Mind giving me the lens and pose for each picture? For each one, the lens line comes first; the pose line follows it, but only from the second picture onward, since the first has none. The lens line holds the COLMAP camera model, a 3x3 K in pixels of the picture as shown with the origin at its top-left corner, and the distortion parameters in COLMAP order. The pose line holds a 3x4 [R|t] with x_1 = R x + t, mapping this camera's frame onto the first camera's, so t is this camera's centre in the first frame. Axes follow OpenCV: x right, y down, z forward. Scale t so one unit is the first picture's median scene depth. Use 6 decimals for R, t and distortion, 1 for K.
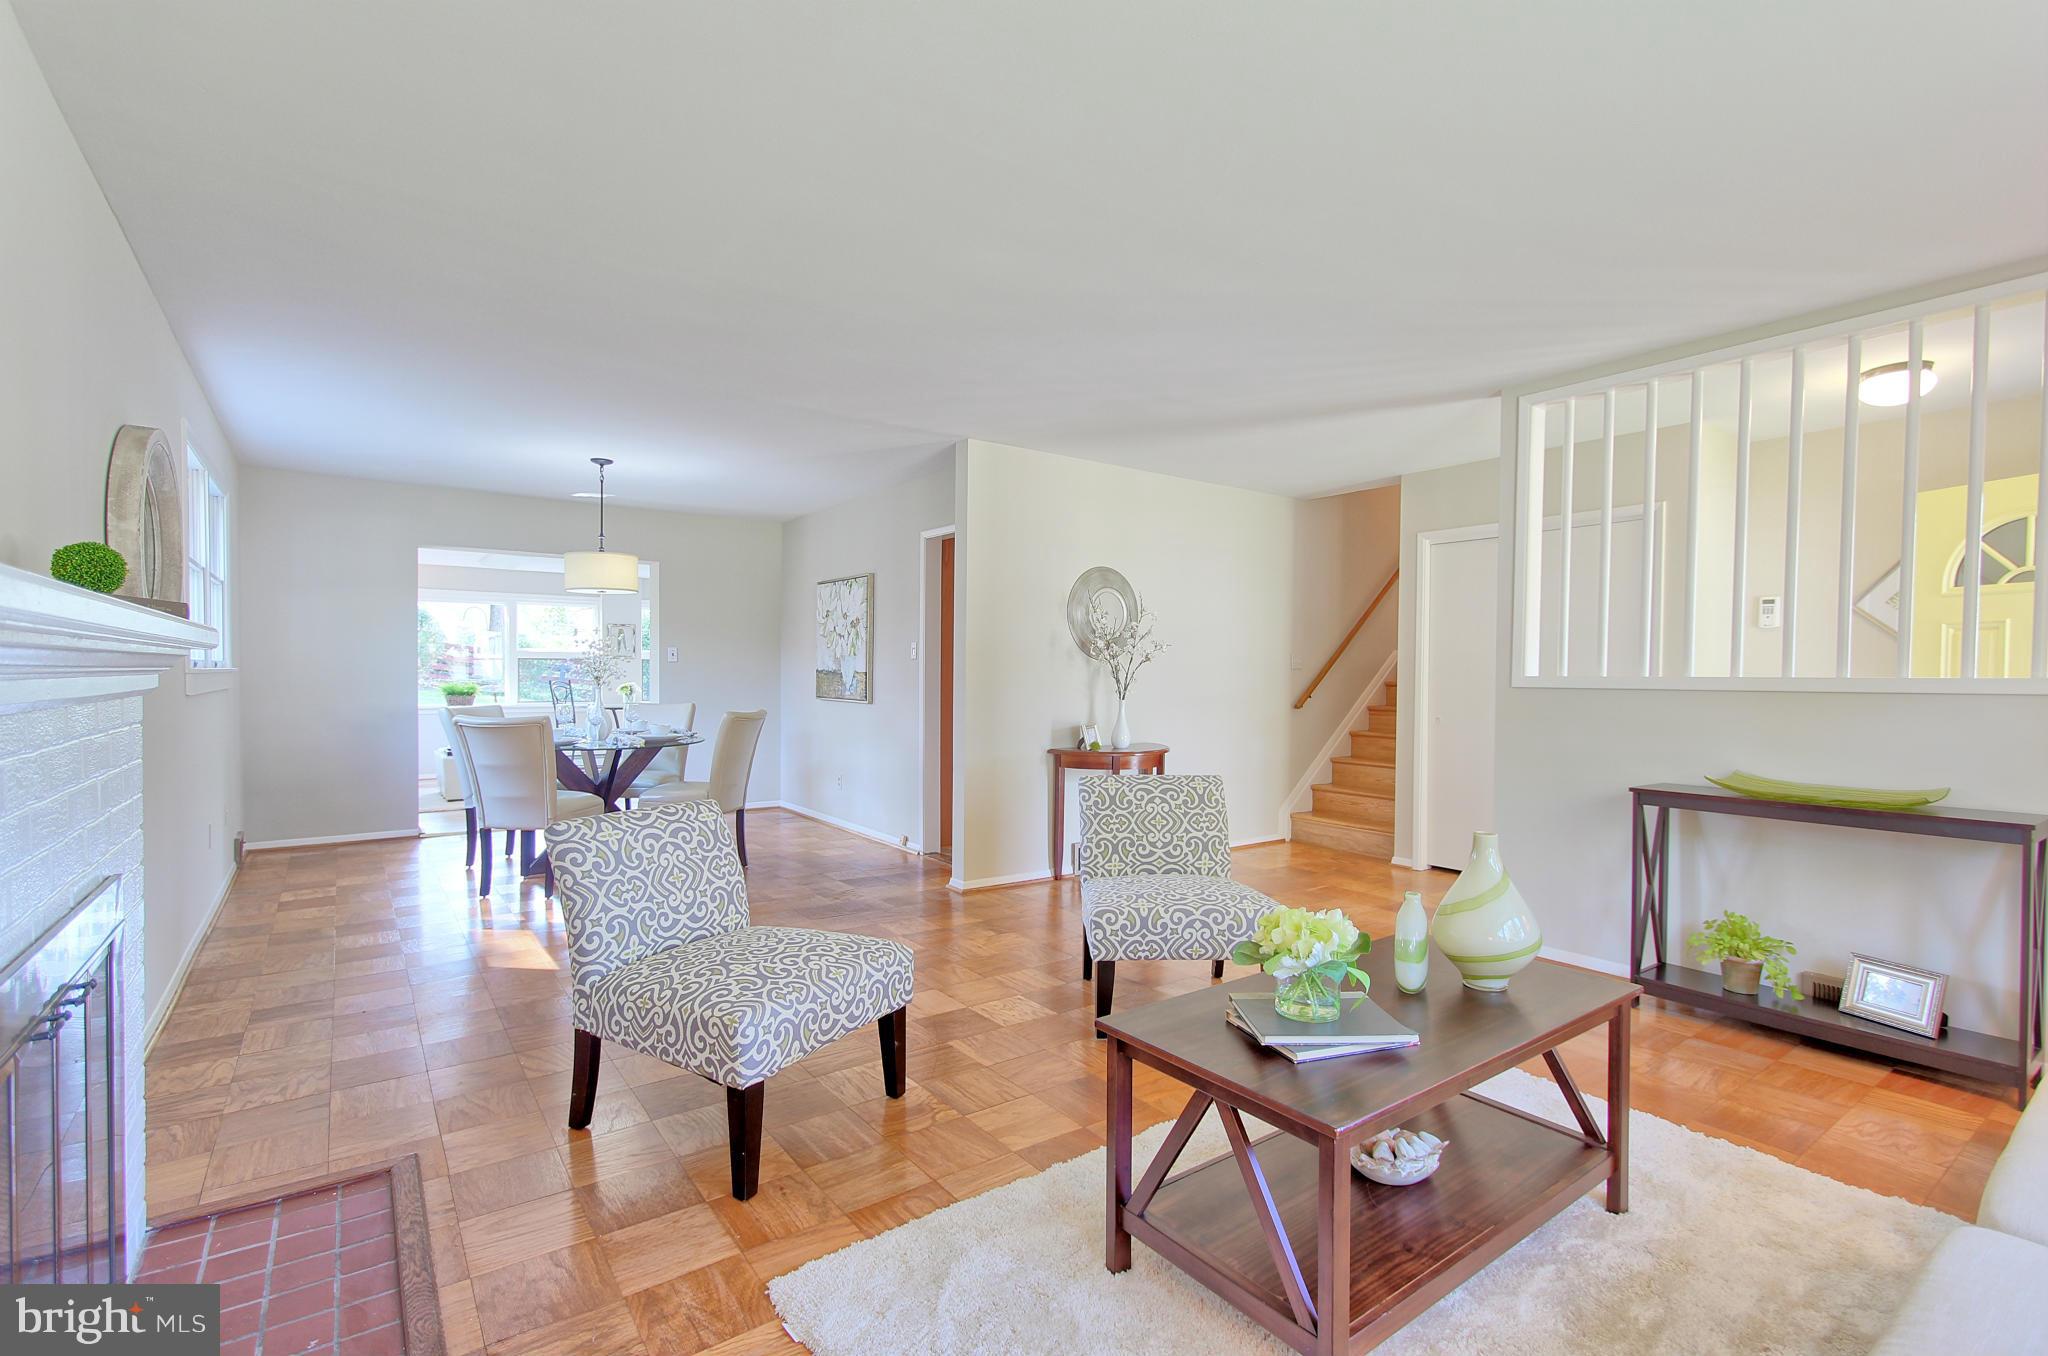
lens RADIAL K [[933.0, 0, 1005.4], [0, 933.0, 686.0], [0, 0, 1]] dist [0.007313, 0.000476]
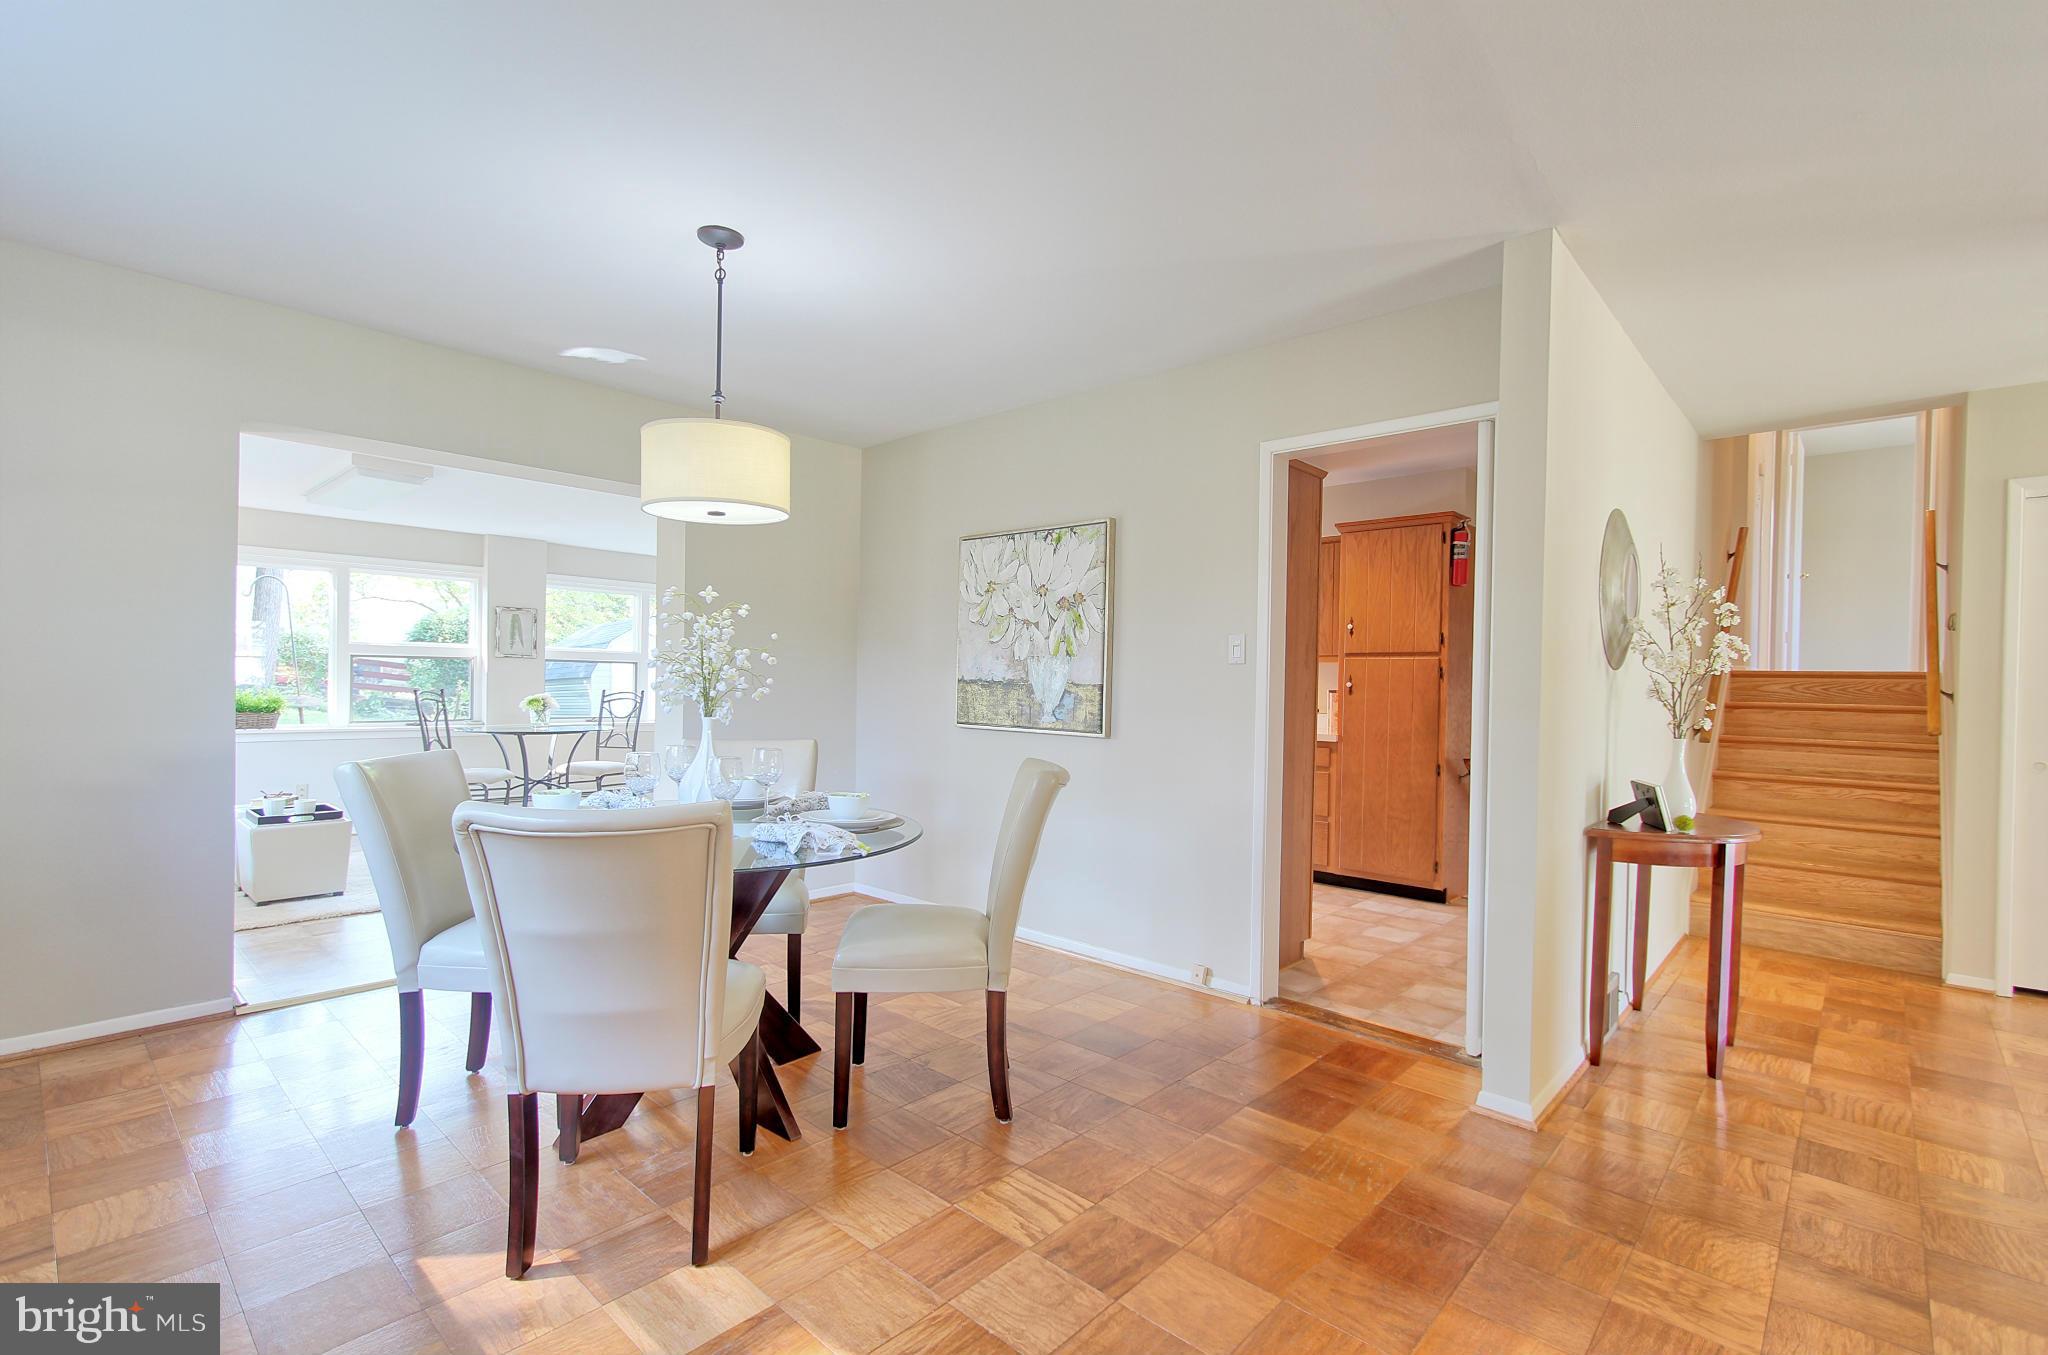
lens RADIAL K [[933.0, 0, 1022.1], [0, 933.0, 688.0], [0, 0, 1]] dist [0.007313, 0.000476]
pose [[0.978854, 0.007834, 0.204409, -0.320167], [-0.006408, 0.999950, -0.007637, -0.007748], [-0.204459, 0.006165, 0.978856, 0.428815]]
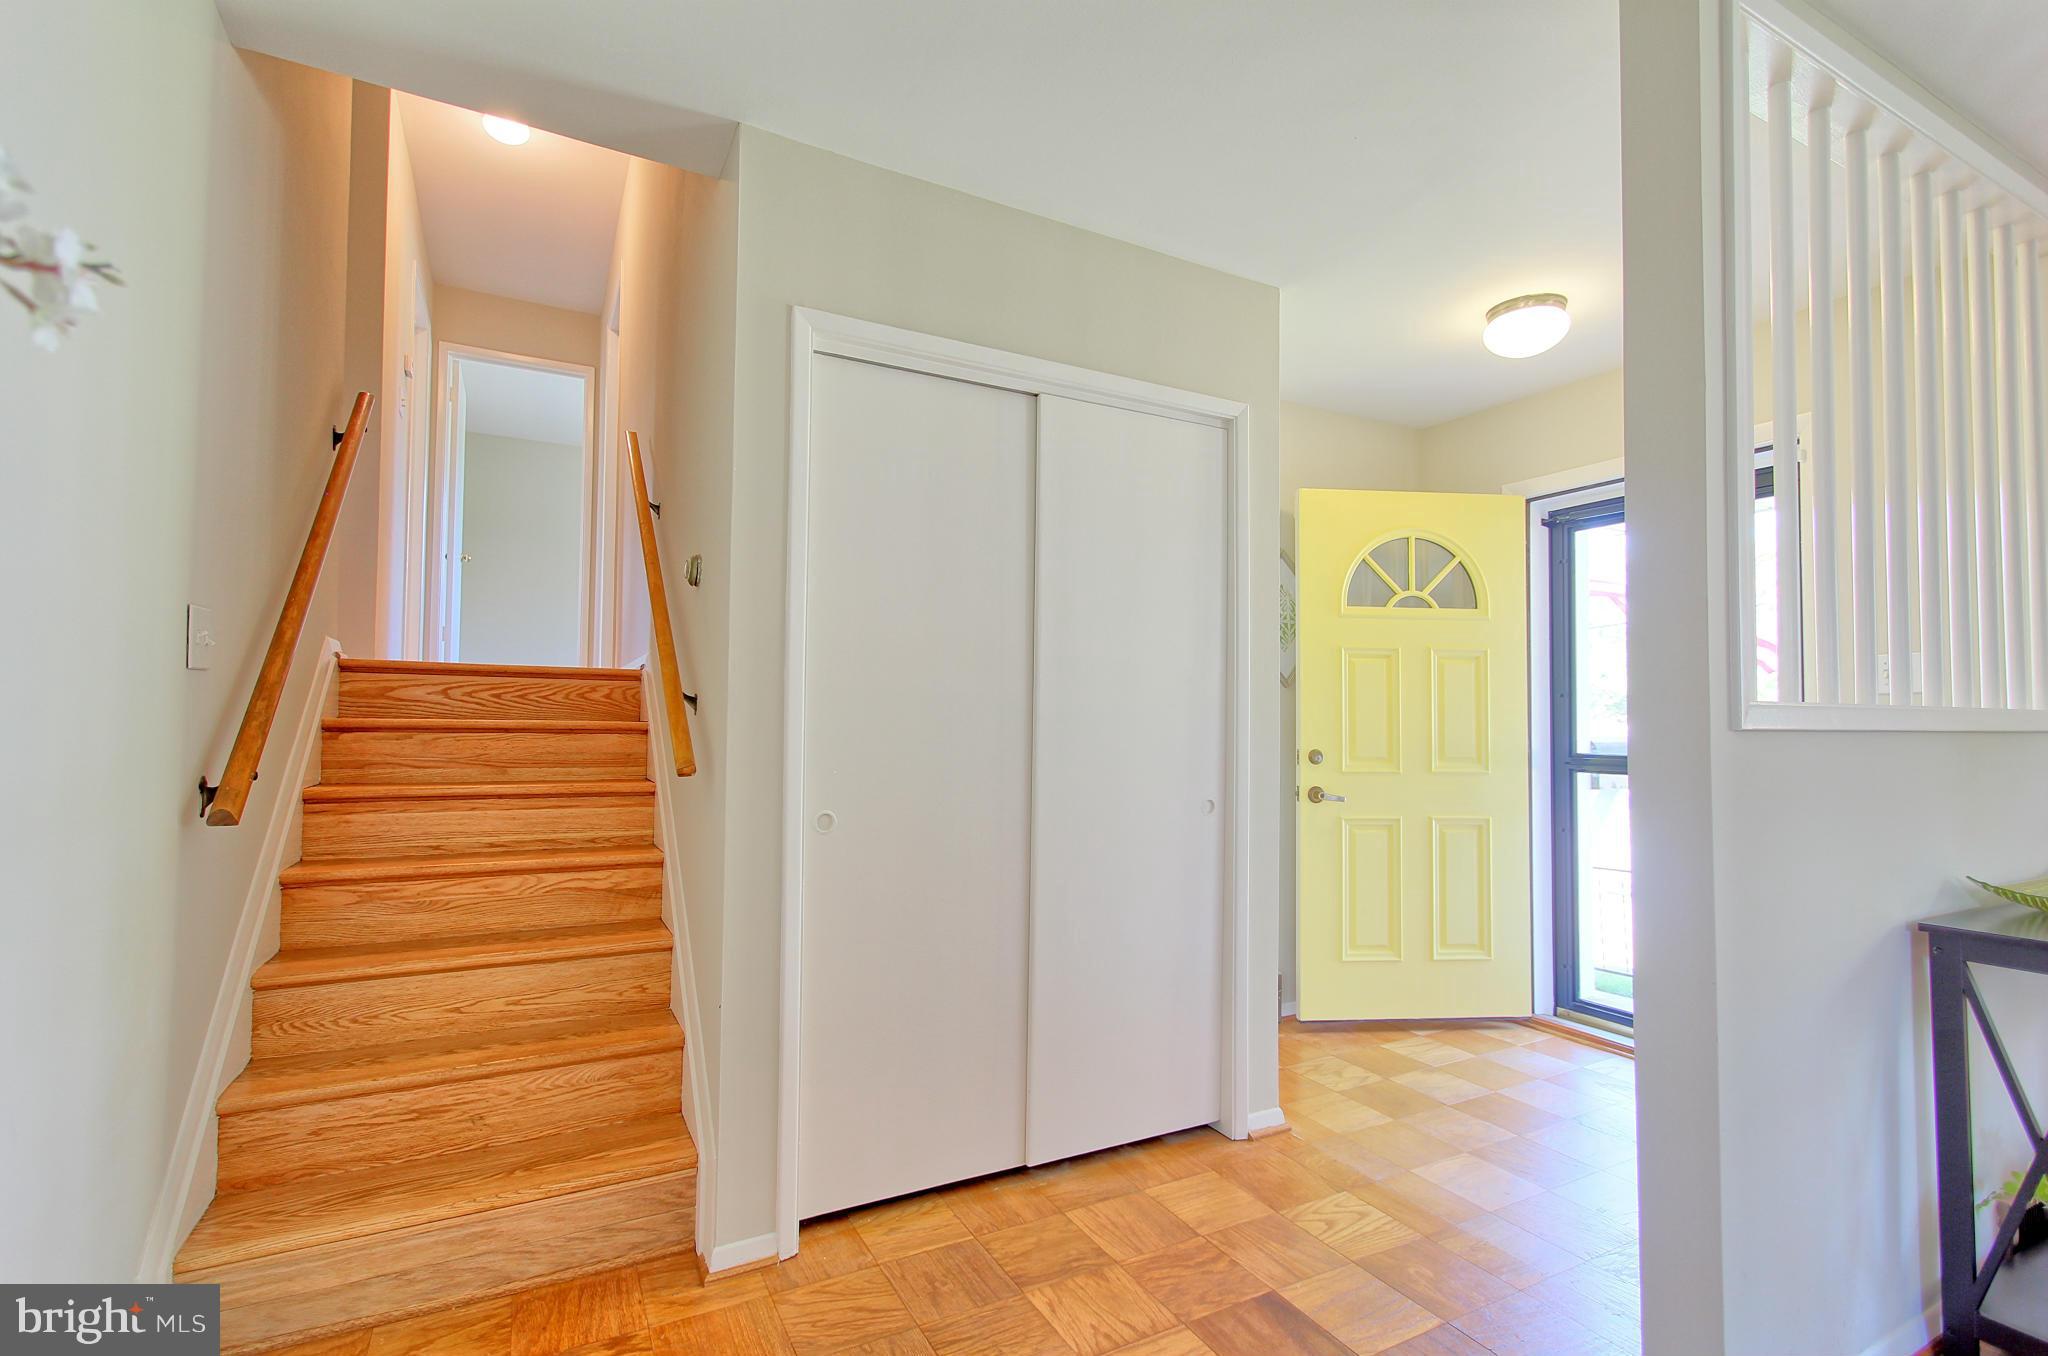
lens RADIAL K [[933.0, 0, 1020.0], [0, 933.0, 698.2], [0, 0, 1]] dist [0.007313, 0.000476]
pose [[0.133304, 0.023020, 0.990808, 0.087300], [0.007034, 0.999683, -0.024173, -0.002666], [-0.991050, 0.010192, 0.133100, 0.751525]]
